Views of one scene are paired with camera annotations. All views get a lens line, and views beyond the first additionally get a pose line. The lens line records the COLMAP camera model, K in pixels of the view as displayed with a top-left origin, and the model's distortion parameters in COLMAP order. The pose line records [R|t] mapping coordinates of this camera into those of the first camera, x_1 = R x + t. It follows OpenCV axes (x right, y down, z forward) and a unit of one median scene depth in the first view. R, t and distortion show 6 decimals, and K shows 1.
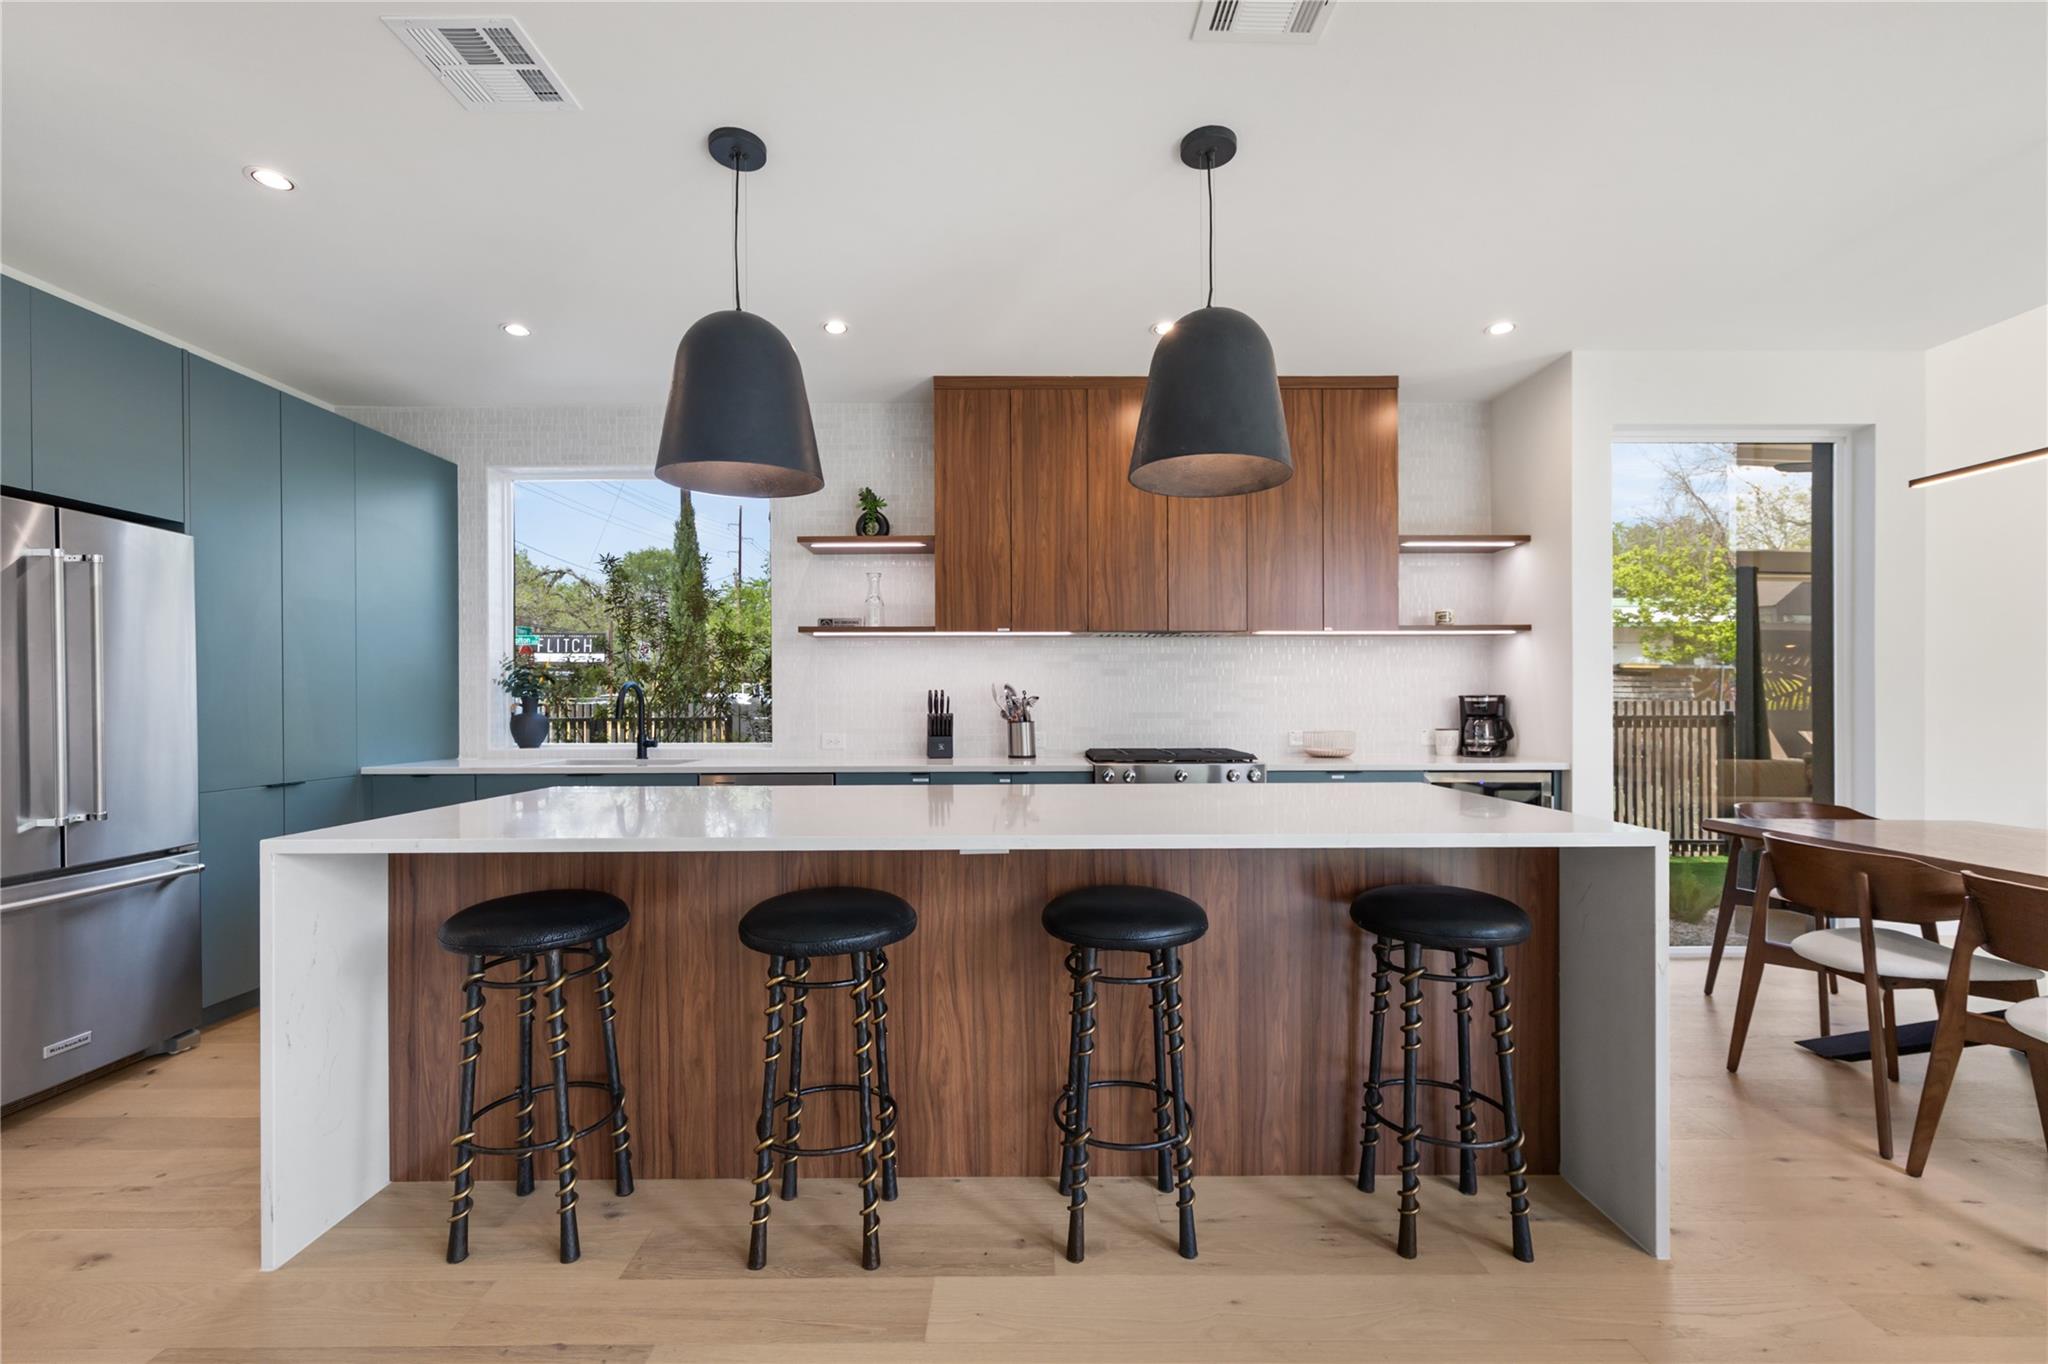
lens RADIAL K [[842.5, 0, 1021.0], [0, 842.5, 699.2], [0, 0, 1]] dist [-0.001131, -0.000153]
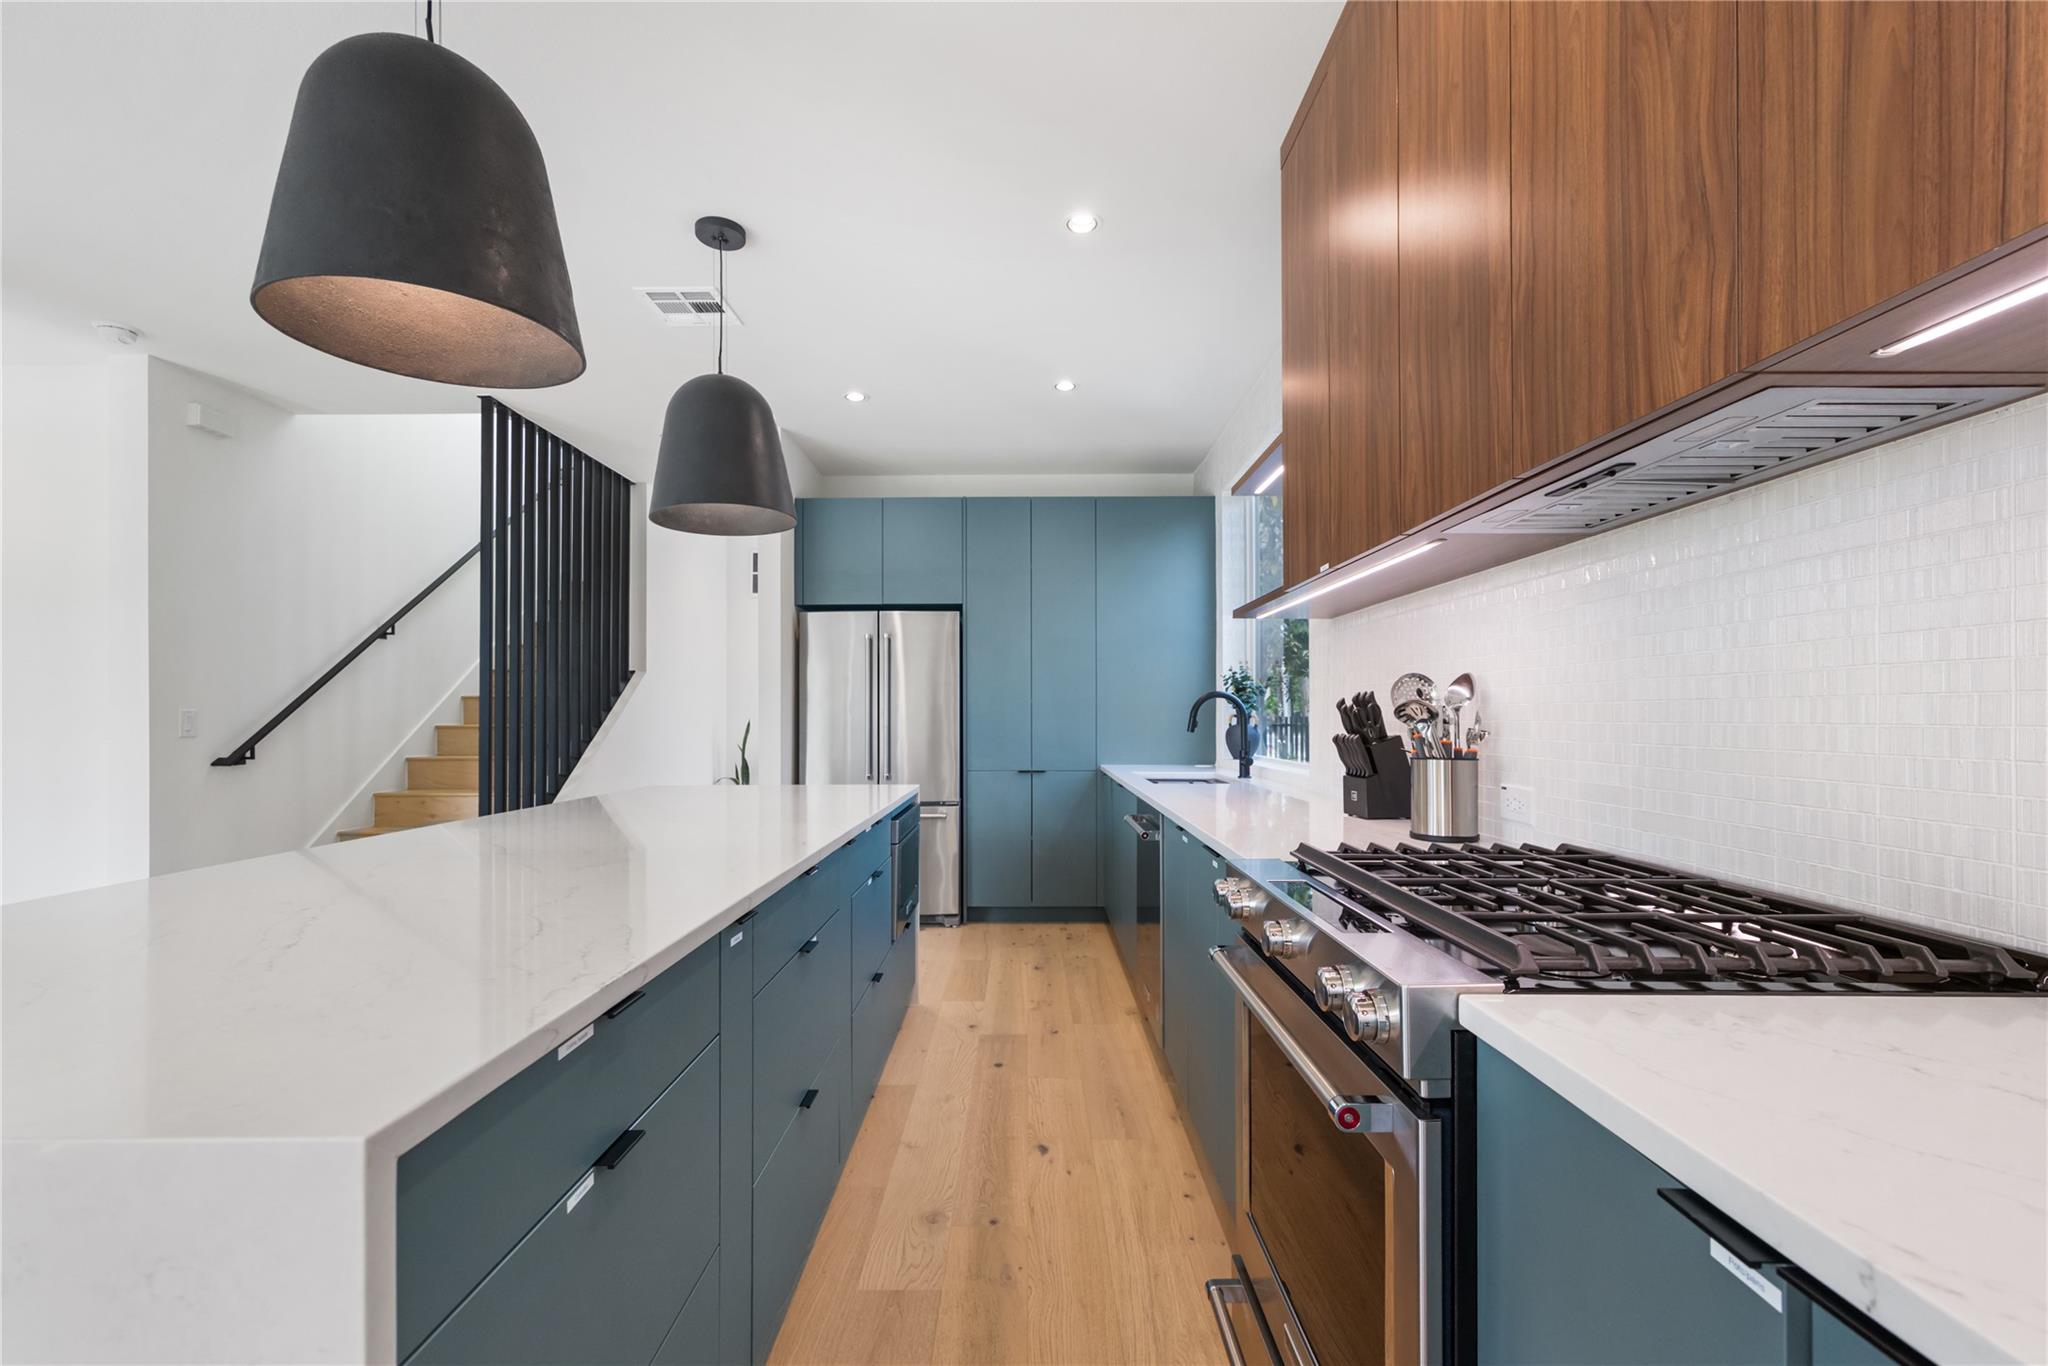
lens RADIAL K [[848.5, 0, 1023.7], [0, 848.5, 711.8], [0, 0, 1]] dist [-0.000658, 0.000081]
pose [[0.001921, -0.001329, -0.999997, 0.458562], [0.008409, 0.999964, -0.001313, 0.000791], [0.999963, -0.008406, 0.001932, 0.791194]]
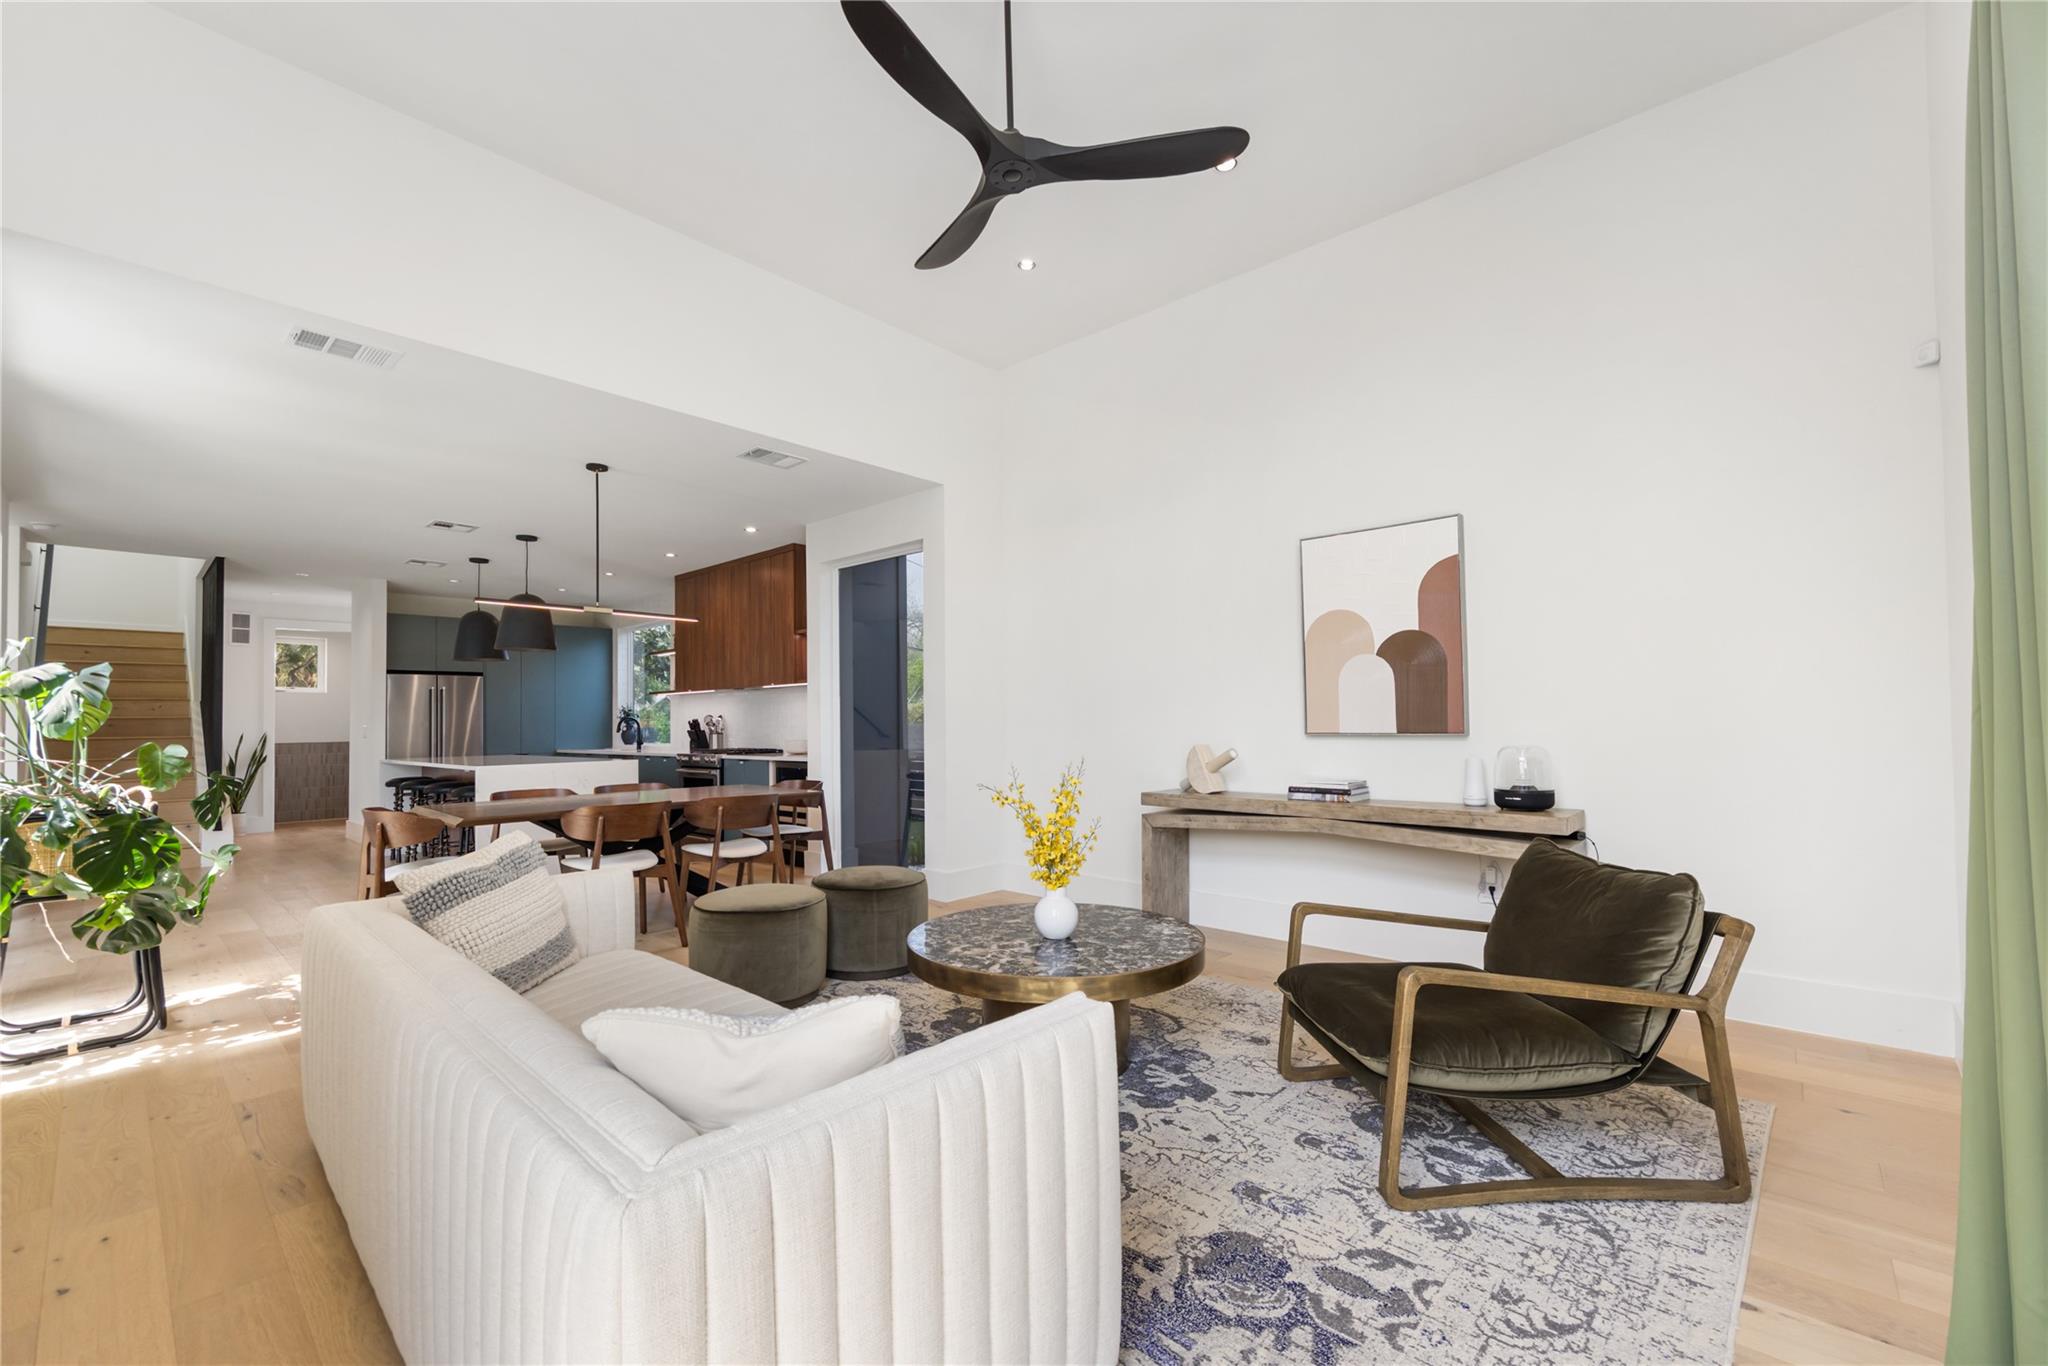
lens RADIAL K [[828.2, 0, 1017.2], [0, 828.2, 692.8], [0, 0, 1]] dist [-0.000415, -0.000074]
pose [[0.743610, -0.030942, -0.667898, 1.916642], [0.015714, 0.999461, -0.028807, -0.003862], [0.668429, 0.010926, 0.743695, -0.003400]]
